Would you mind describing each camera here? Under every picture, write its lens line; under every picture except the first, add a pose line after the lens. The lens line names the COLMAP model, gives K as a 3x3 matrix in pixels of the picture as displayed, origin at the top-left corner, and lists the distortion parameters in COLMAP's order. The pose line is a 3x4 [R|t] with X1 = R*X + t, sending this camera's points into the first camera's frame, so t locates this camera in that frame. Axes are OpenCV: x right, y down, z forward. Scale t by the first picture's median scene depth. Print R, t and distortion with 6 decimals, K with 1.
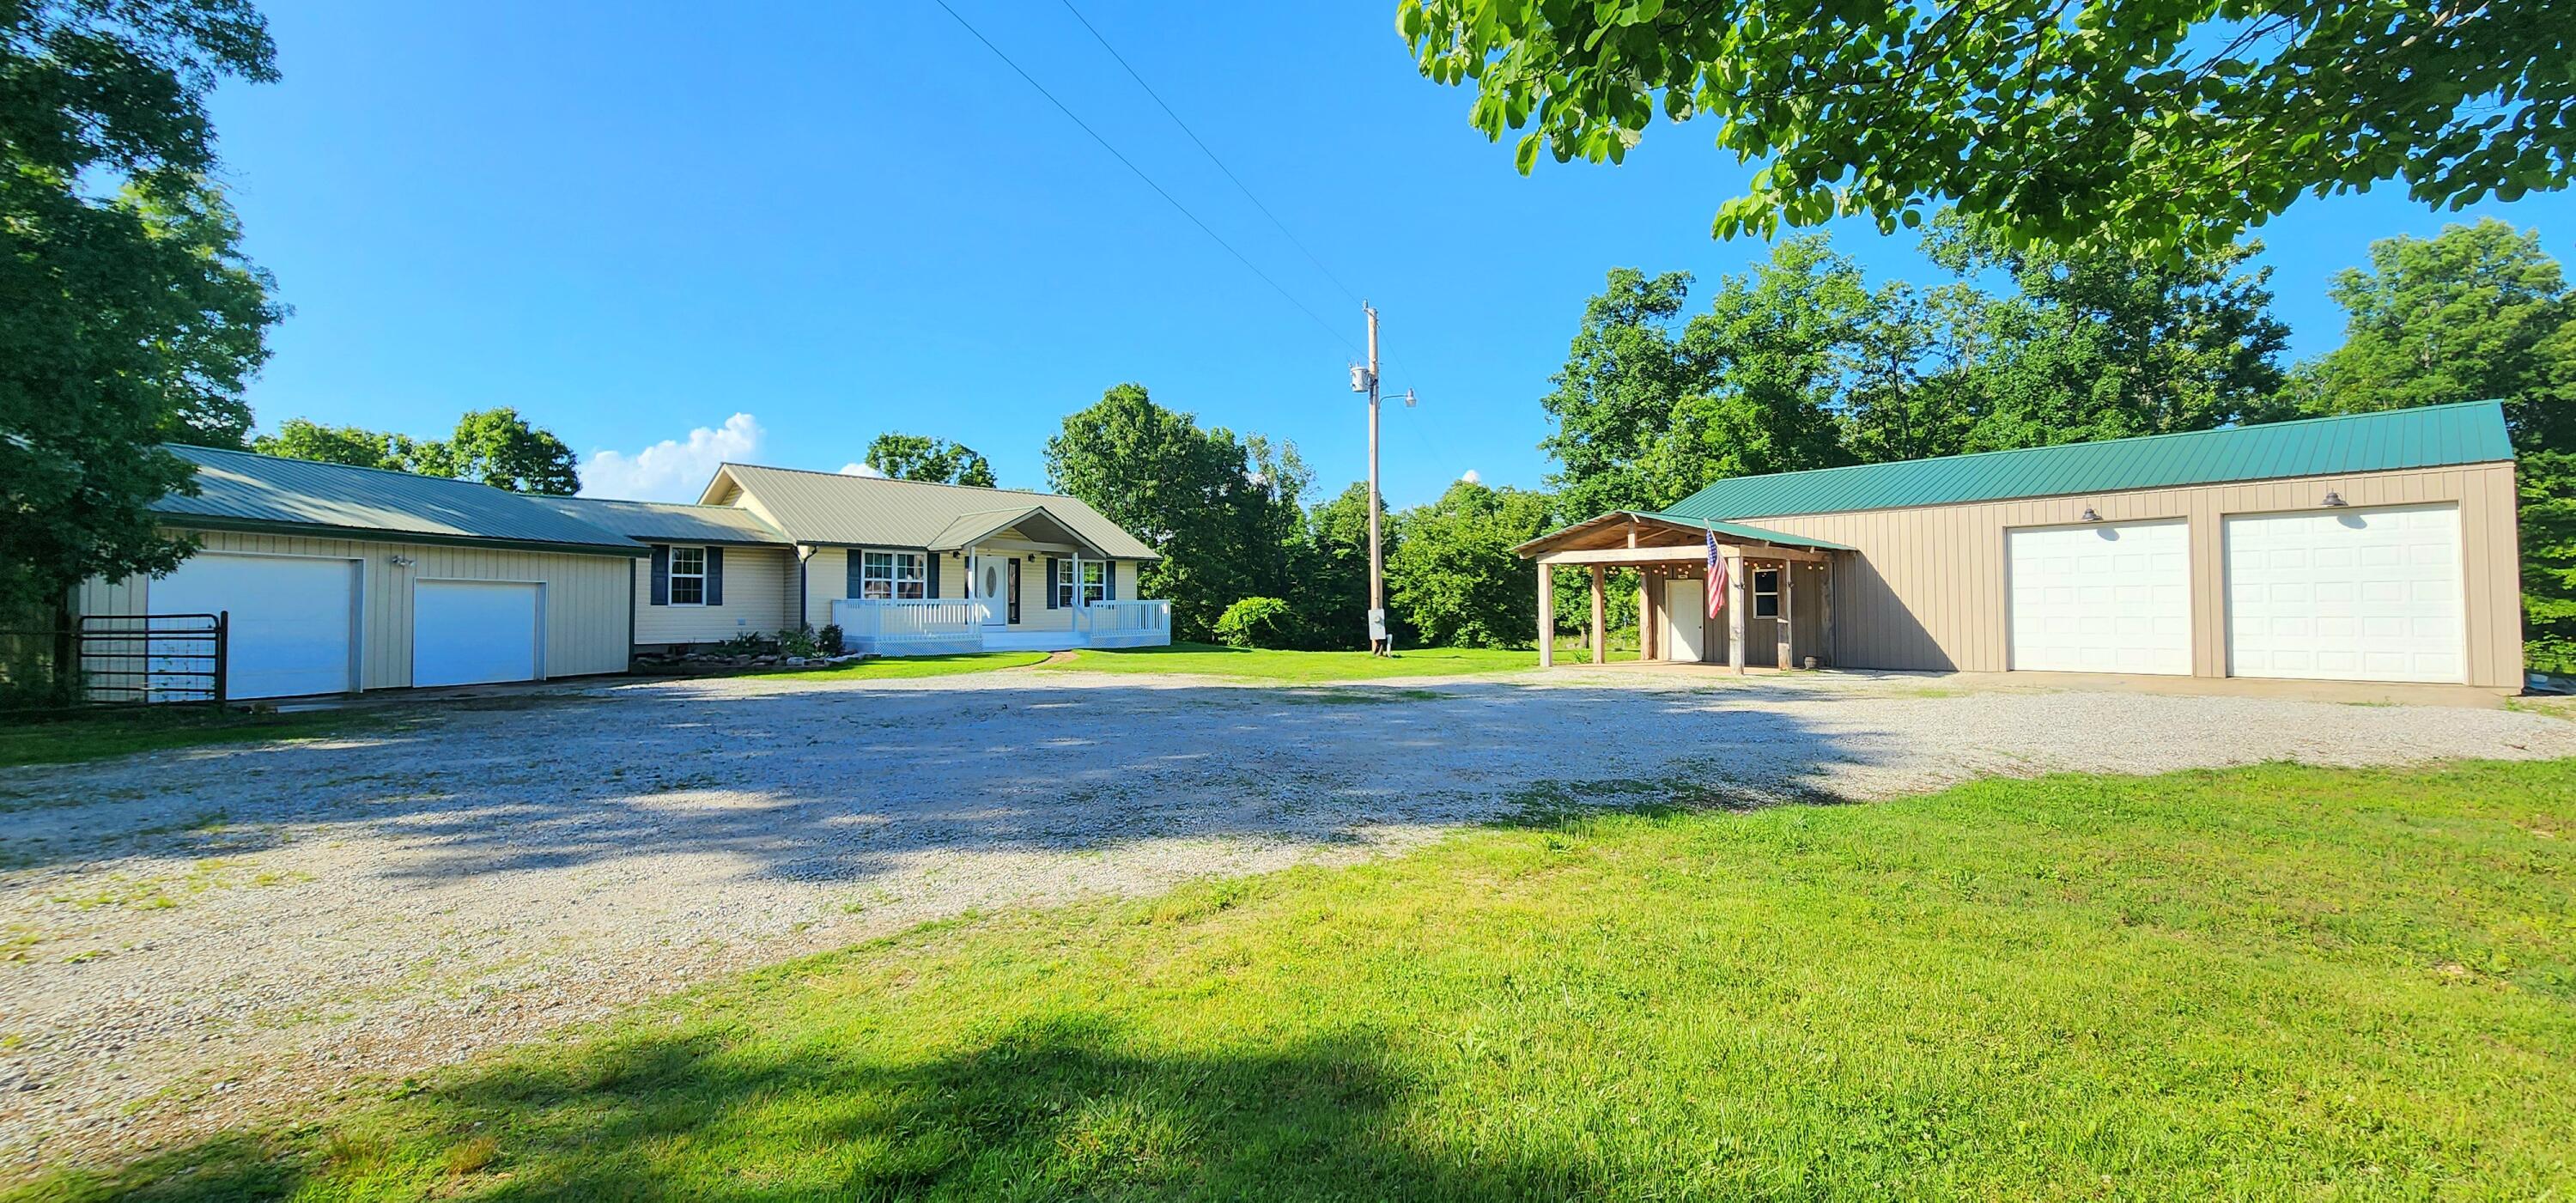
lens RADIAL K [[1046.0, 0, 1290.2], [0, 1046.0, 582.9], [0, 0, 1]] dist [0.001166, 0.000200]
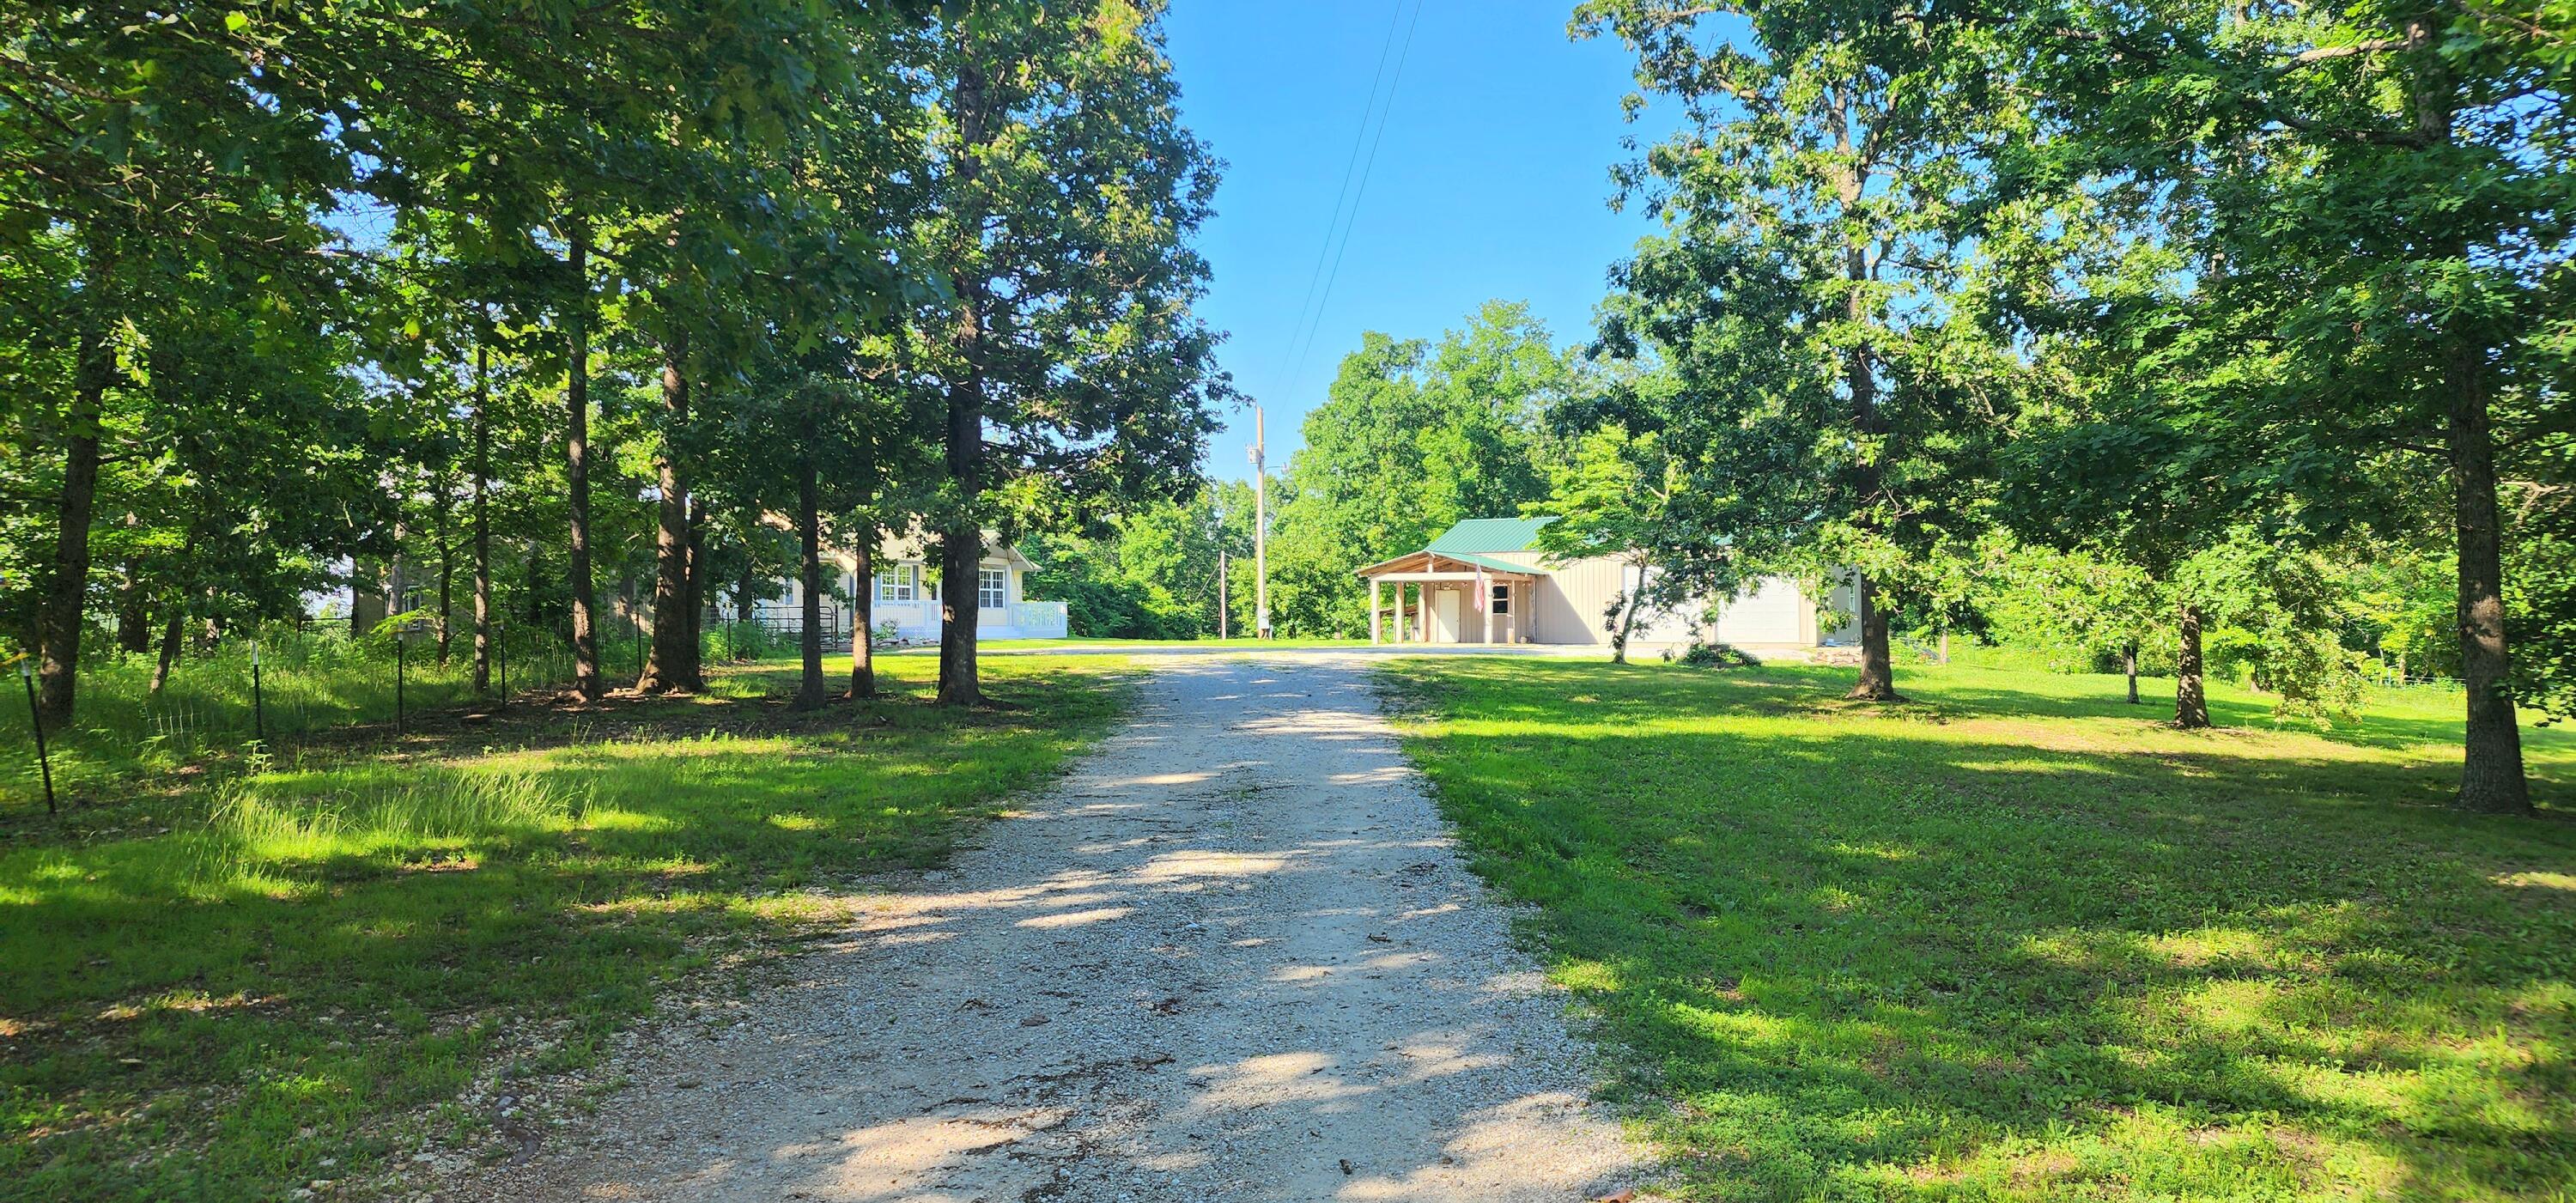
lens RADIAL K [[1586.8, 0, 1288.0], [0, 1586.8, 601.5], [0, 0, 1]] dist [0.045944, -0.000194]
pose [[0.941317, 0.001748, 0.337520, -0.642943], [-0.005825, 0.999922, 0.011067, -0.011340], [-0.337475, -0.012383, 0.941253, -1.138340]]
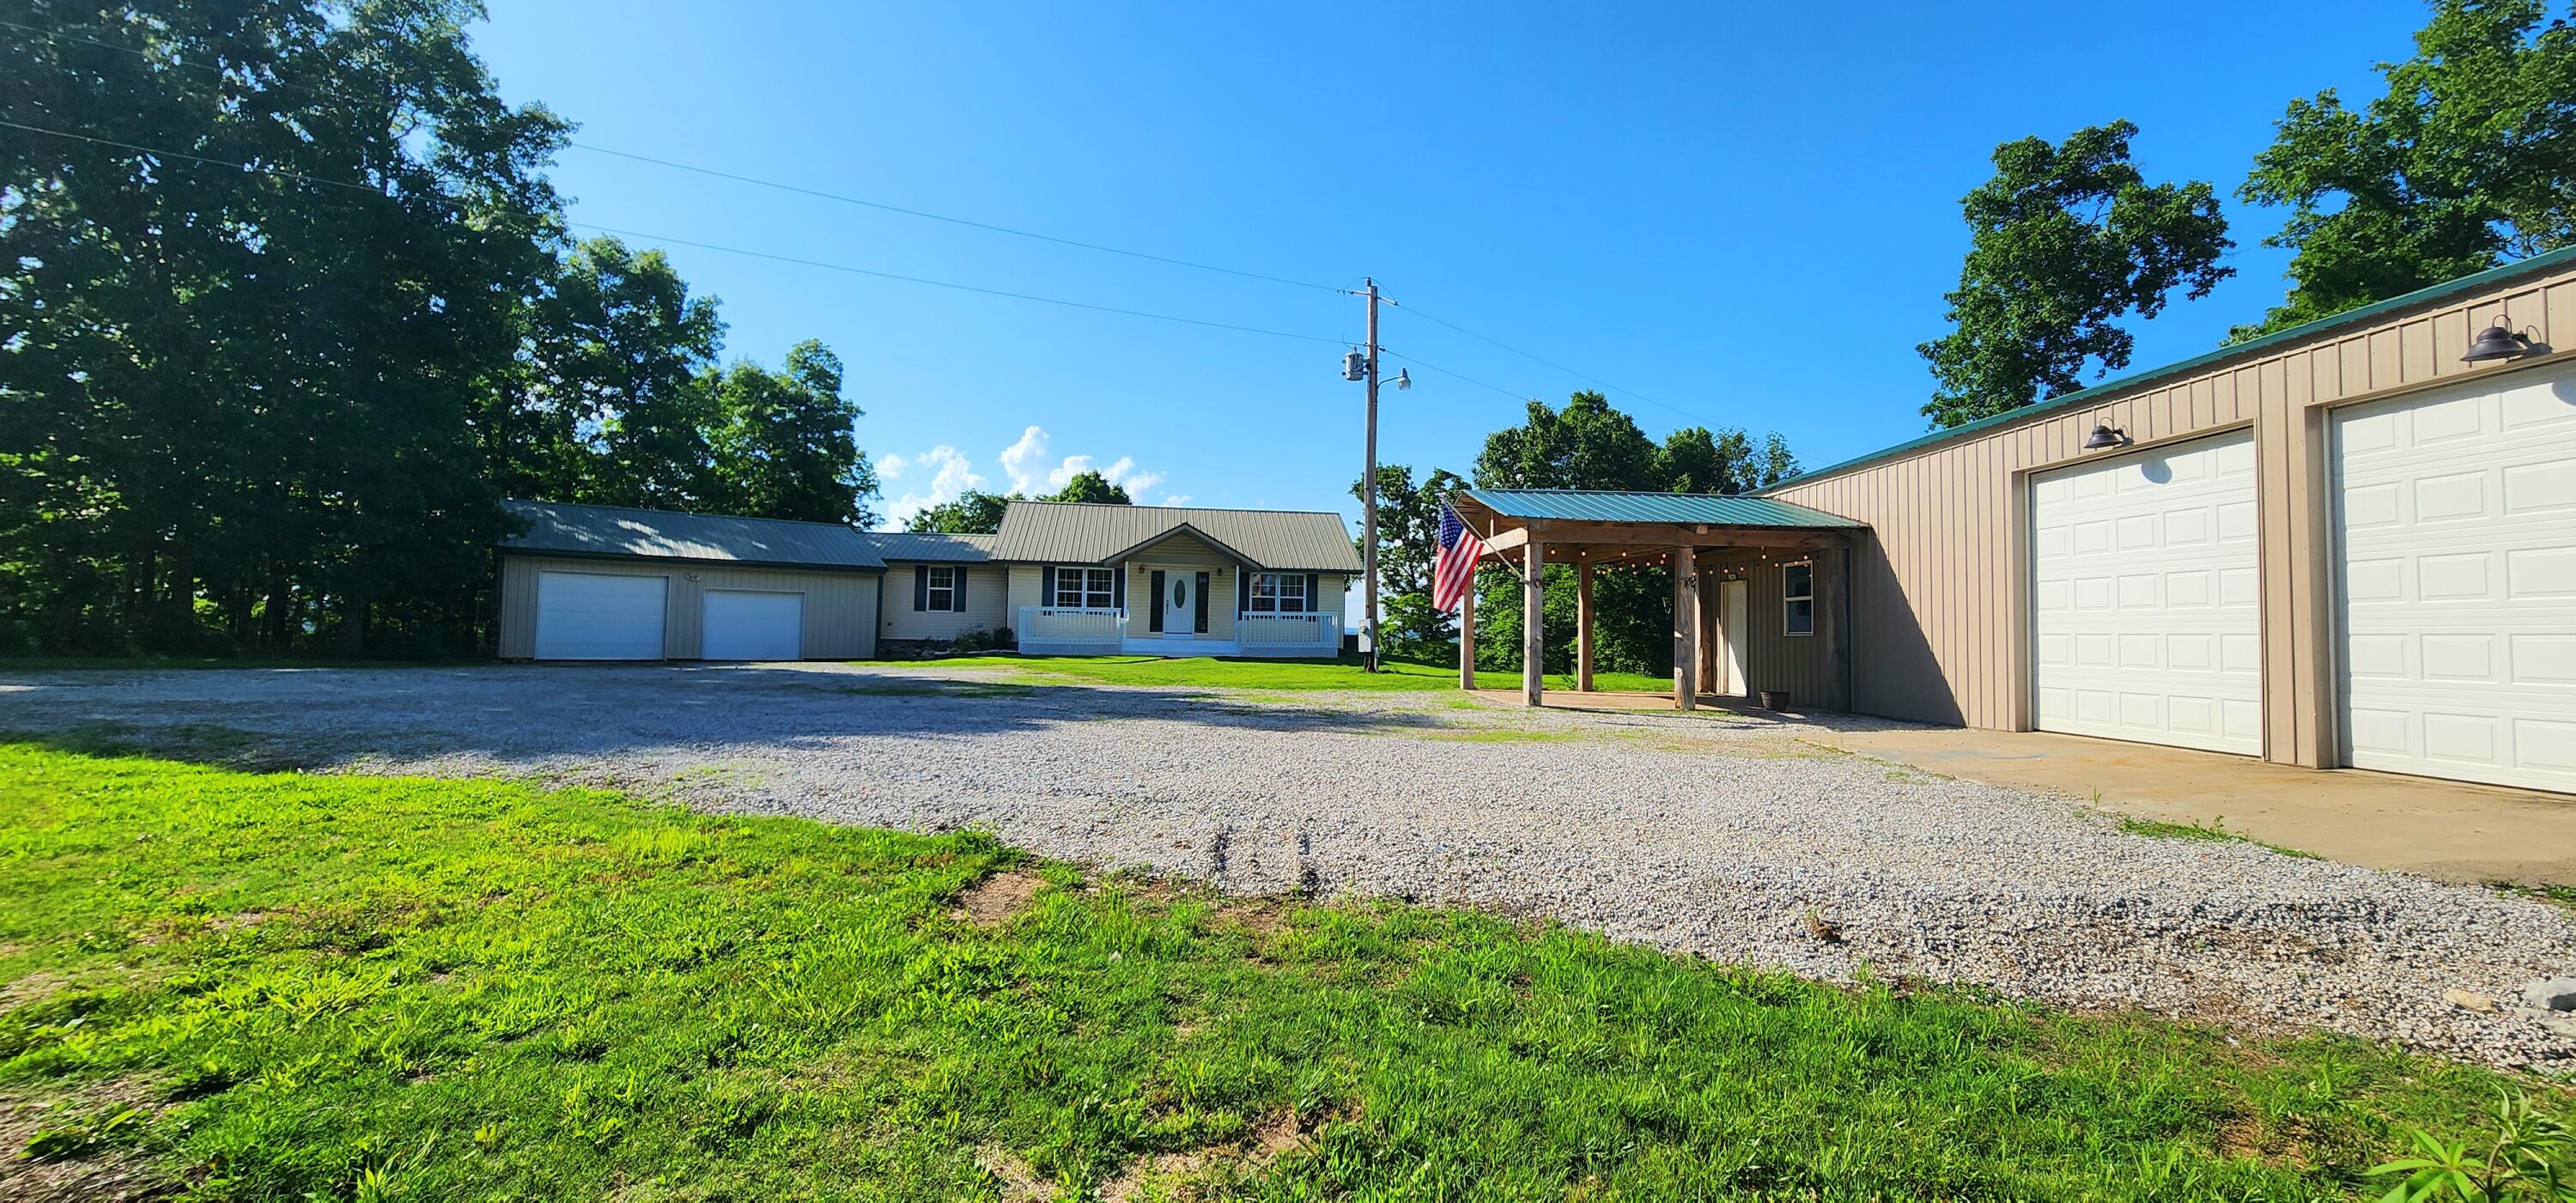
lens RADIAL K [[1046.0, 0, 1290.2], [0, 1046.0, 582.9], [0, 0, 1]] dist [0.001166, 0.000200]
pose [[0.773700, -0.013501, -0.633409, 0.592273], [-0.001807, 0.999722, -0.023515, 0.015656], [0.633550, 0.019338, 0.773460, 0.258525]]
